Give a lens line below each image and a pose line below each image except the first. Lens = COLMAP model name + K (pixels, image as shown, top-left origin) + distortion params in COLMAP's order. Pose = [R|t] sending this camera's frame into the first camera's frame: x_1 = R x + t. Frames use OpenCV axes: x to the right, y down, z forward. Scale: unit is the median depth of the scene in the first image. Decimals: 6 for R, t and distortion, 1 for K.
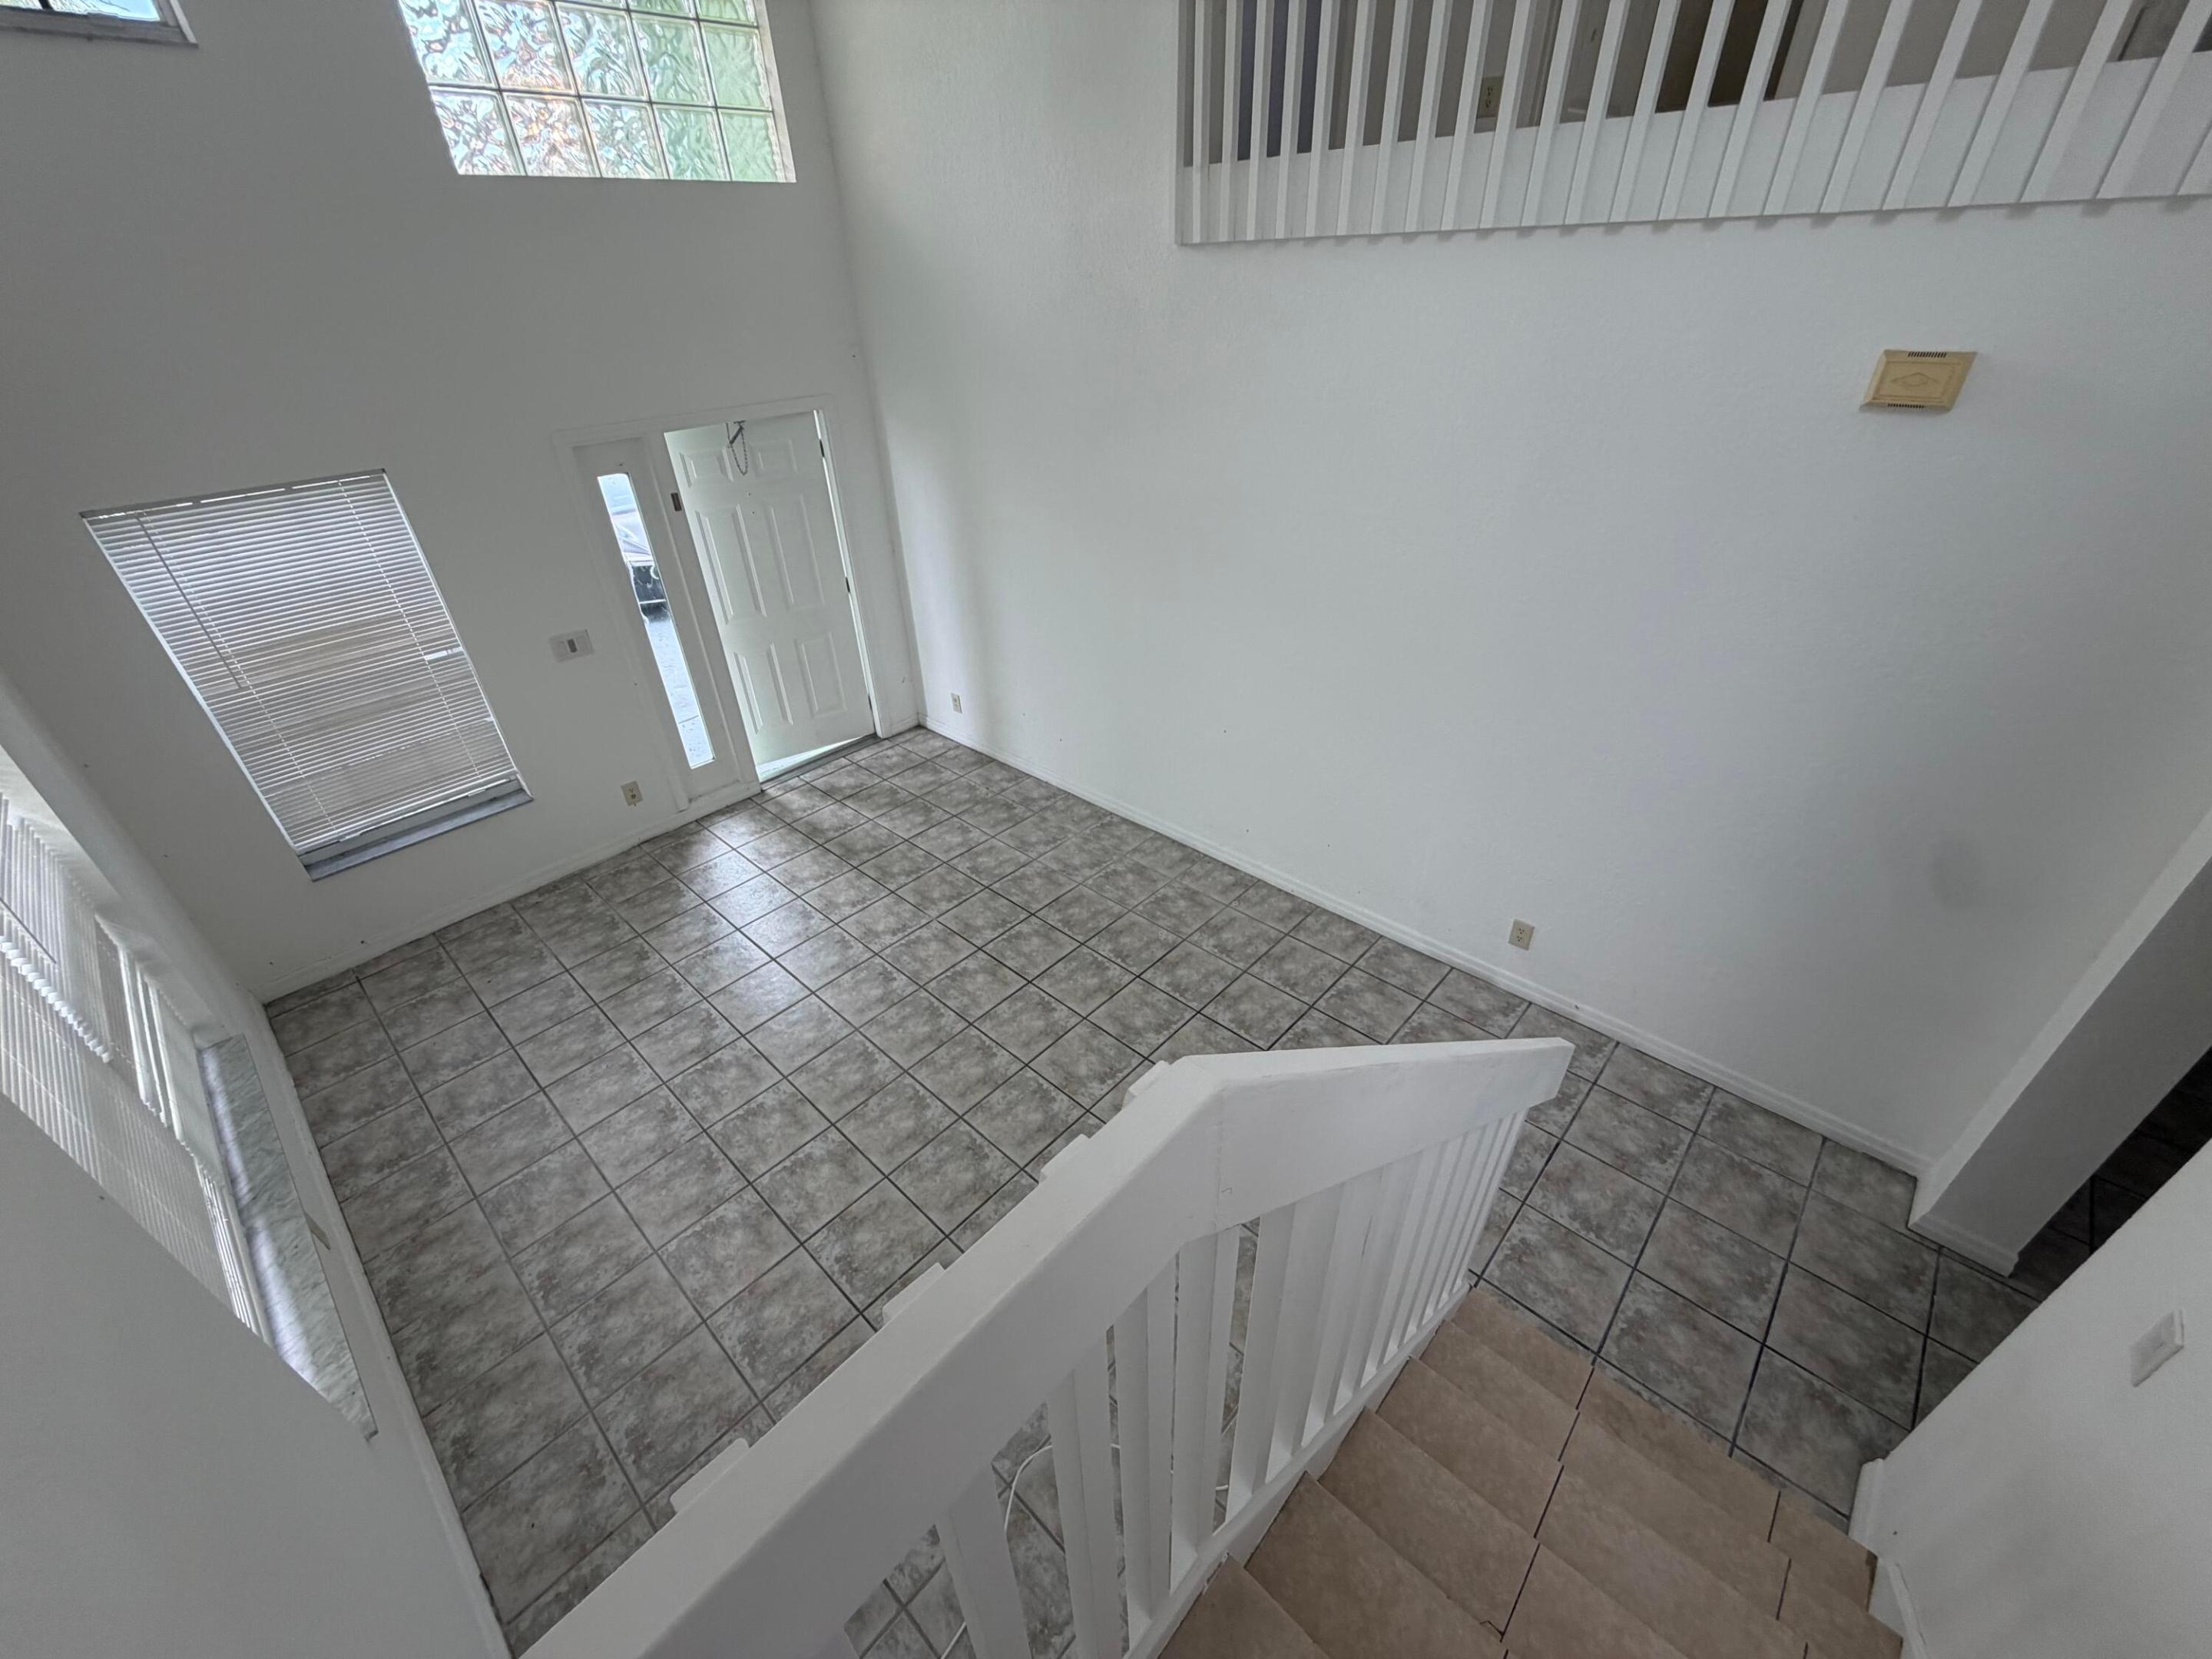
lens RADIAL K [[884.4, 0, 1097.7], [0, 884.4, 829.2], [0, 0, 1]] dist [0.000508, -0.000174]
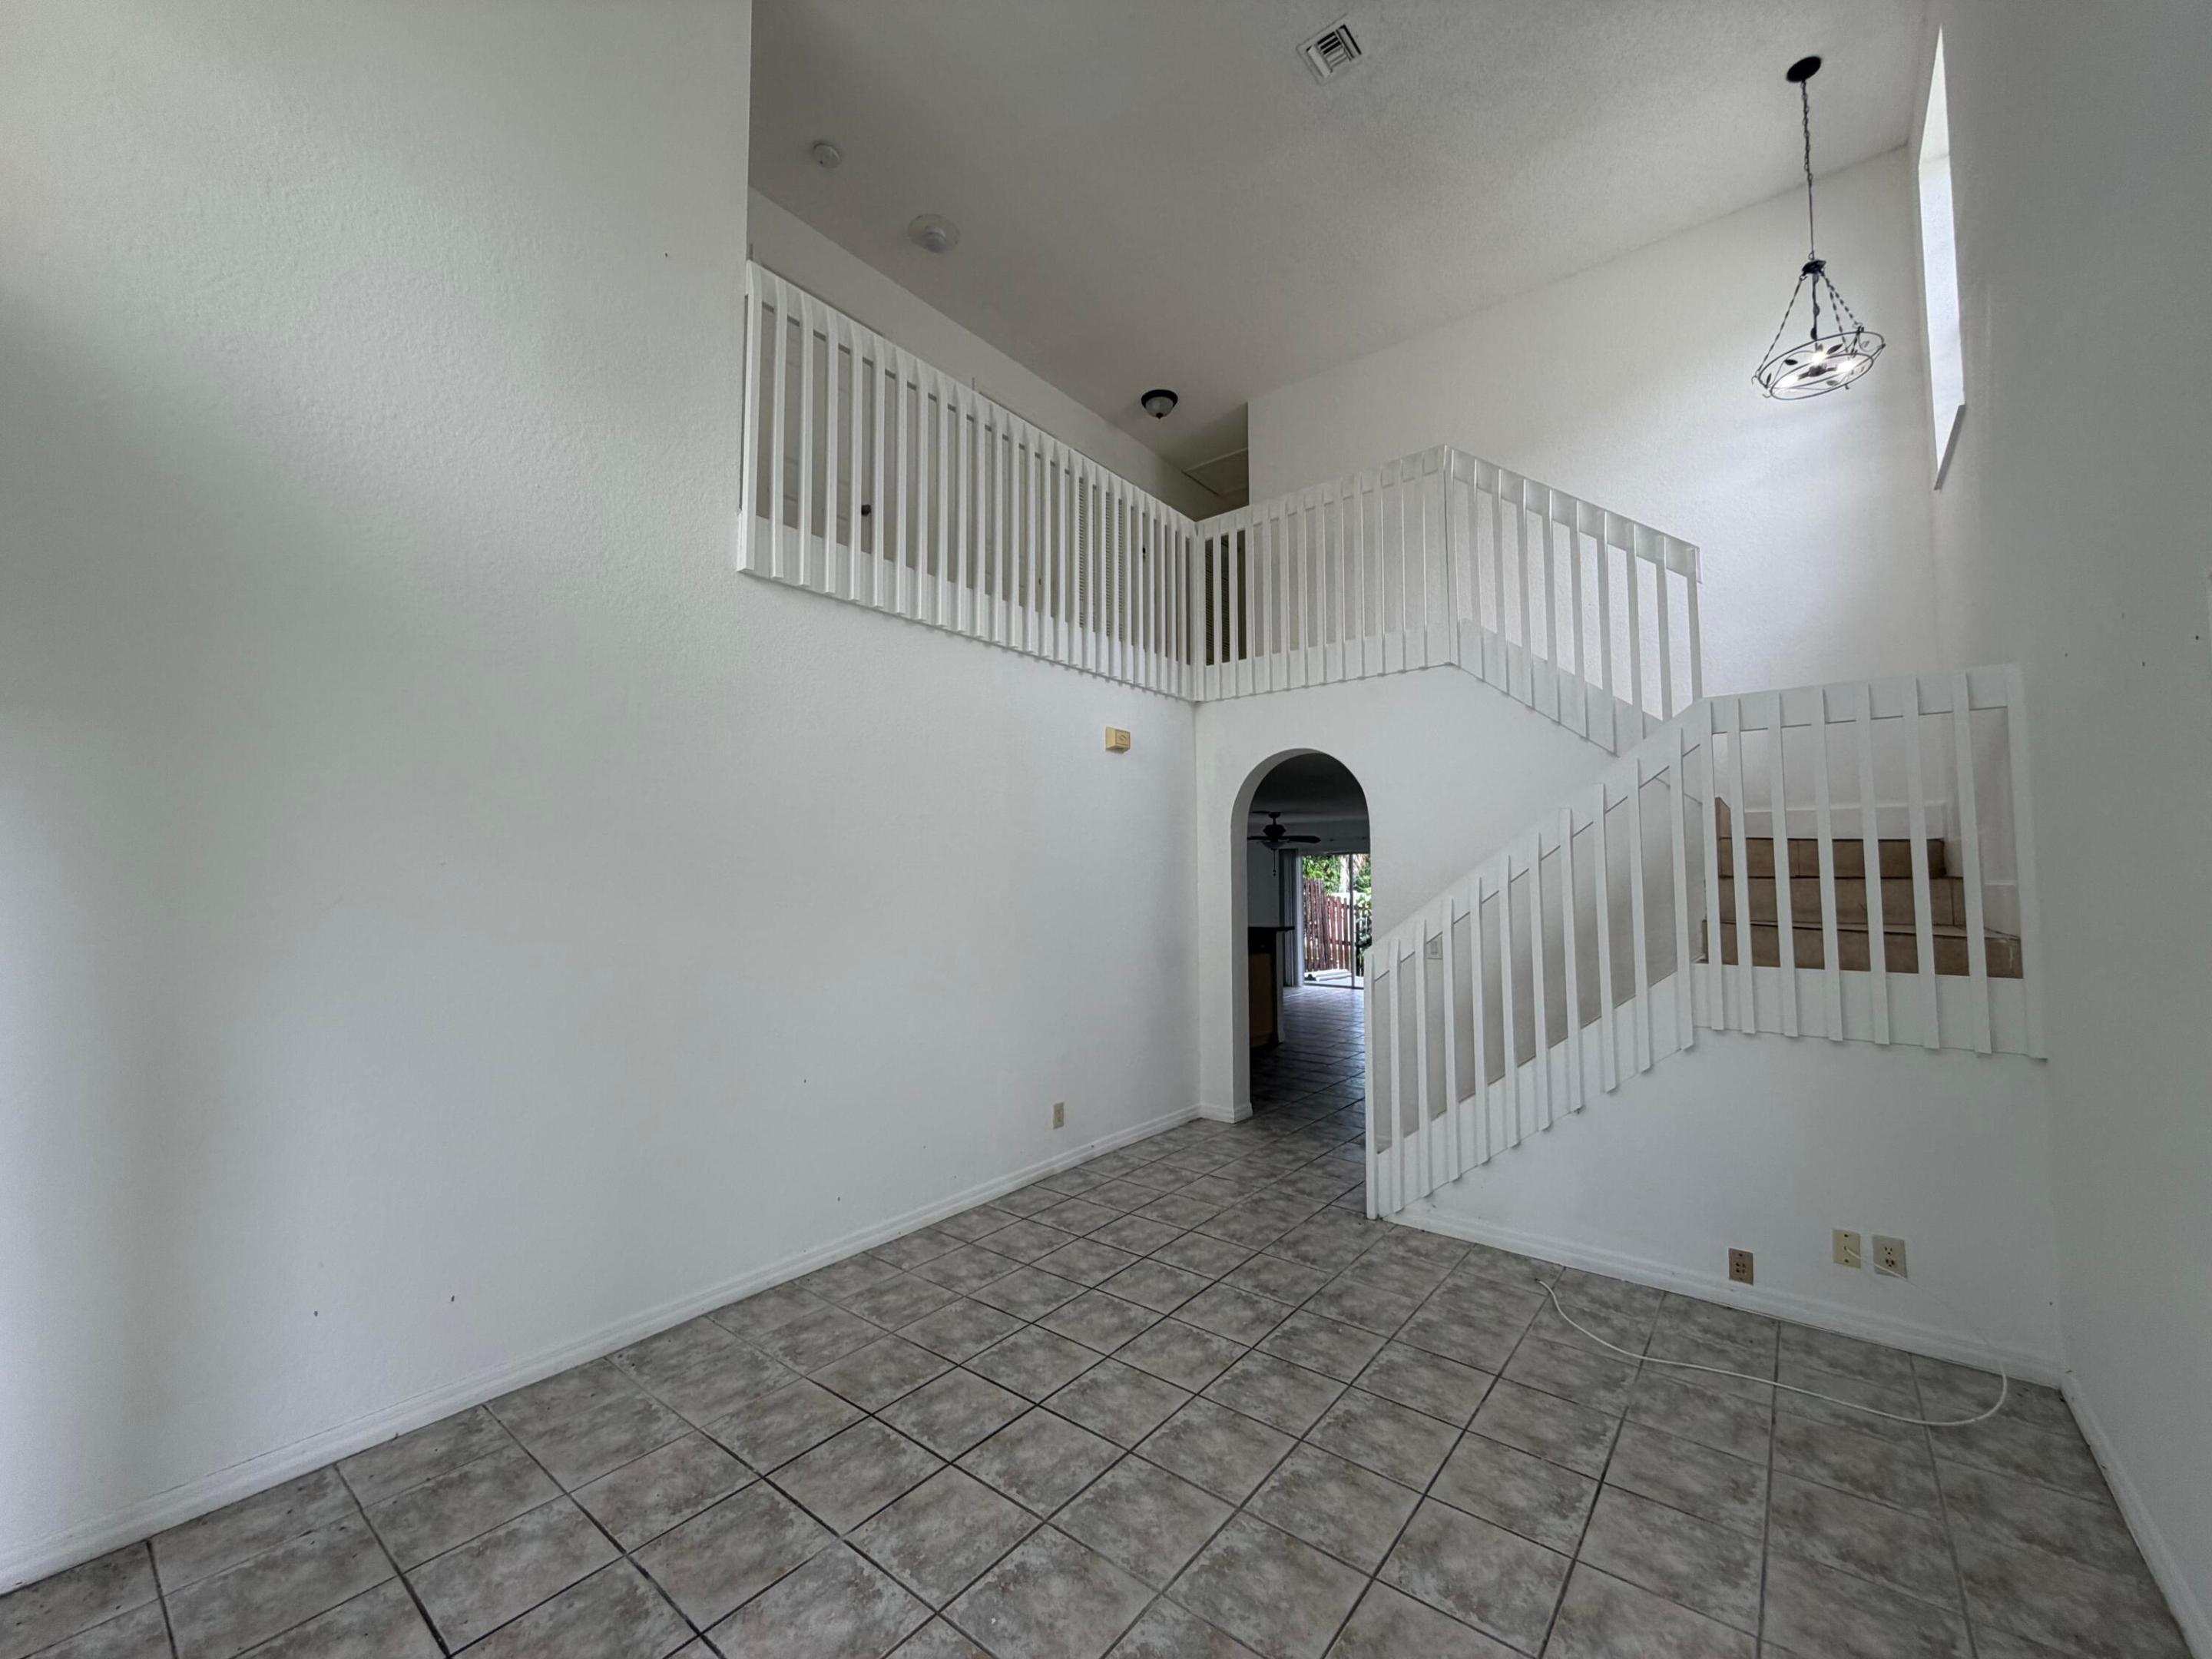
lens RADIAL K [[882.2, 0, 1099.3], [0, 882.2, 824.9], [0, 0, 1]] dist [0.000485, -0.000019]
pose [[-0.074698, 0.095885, 0.992586, -0.745523], [0.546331, 0.836628, -0.039705, -0.133441], [-0.834232, 0.539314, -0.114879, 0.768649]]
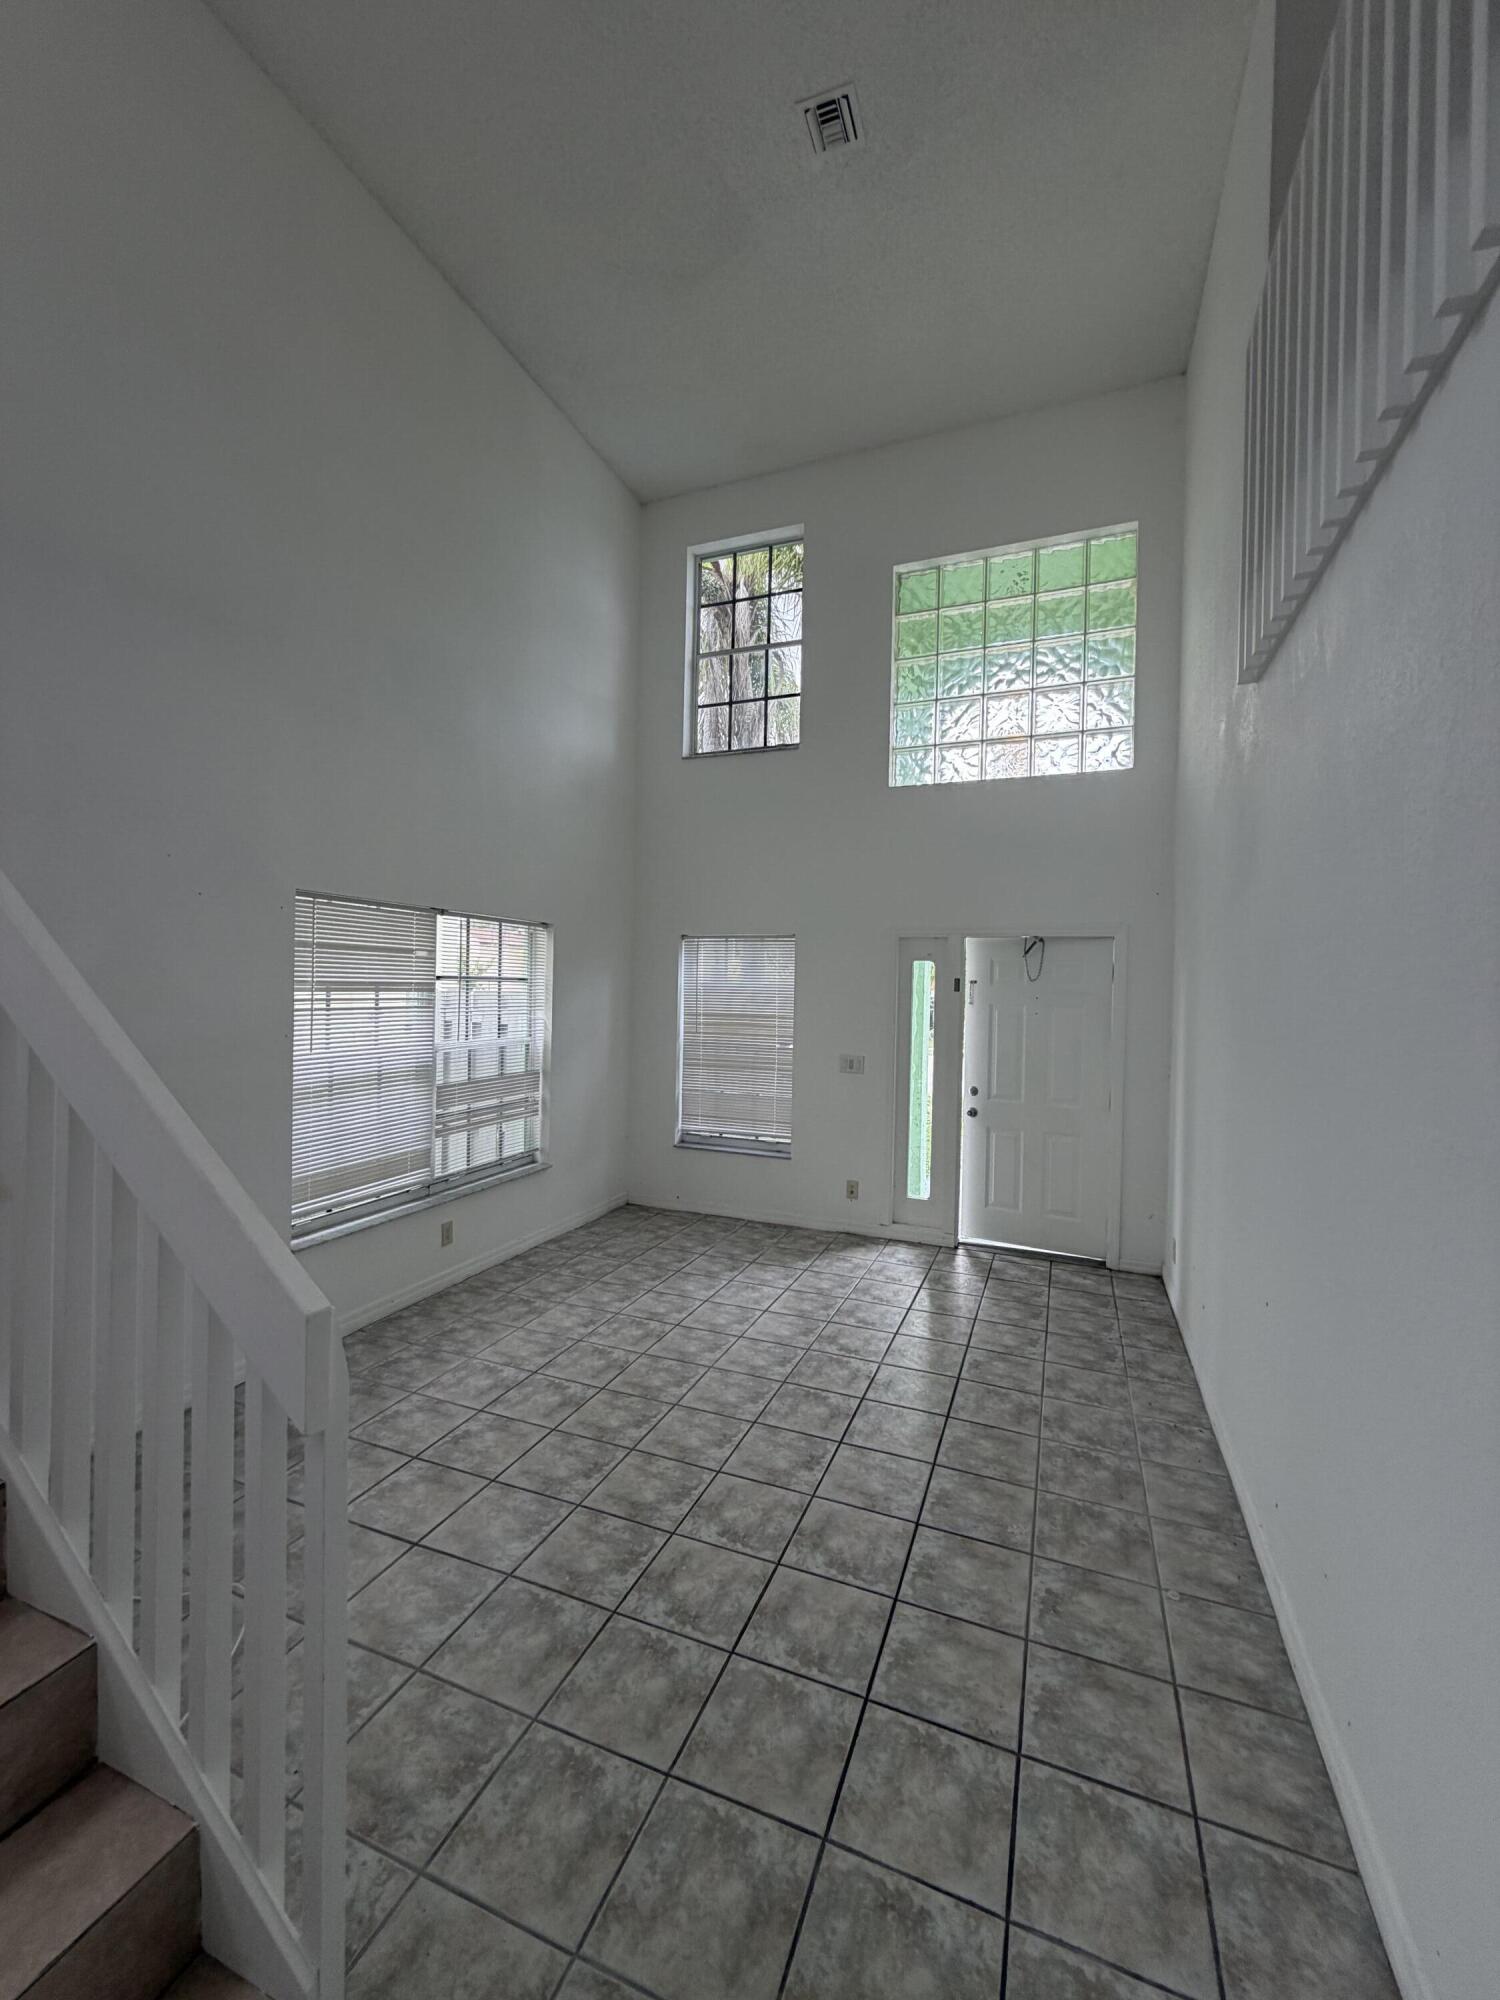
lens RADIAL K [[799.7, 0, 751.3], [0, 799.7, 992.4], [0, 0, 1]] dist [0.000508, -0.000174]
pose [[0.361932, 0.042403, -0.931240, 0.547125], [-0.533970, 0.828274, -0.169816, -0.004005], [0.764121, 0.558716, 0.322421, 0.441034]]
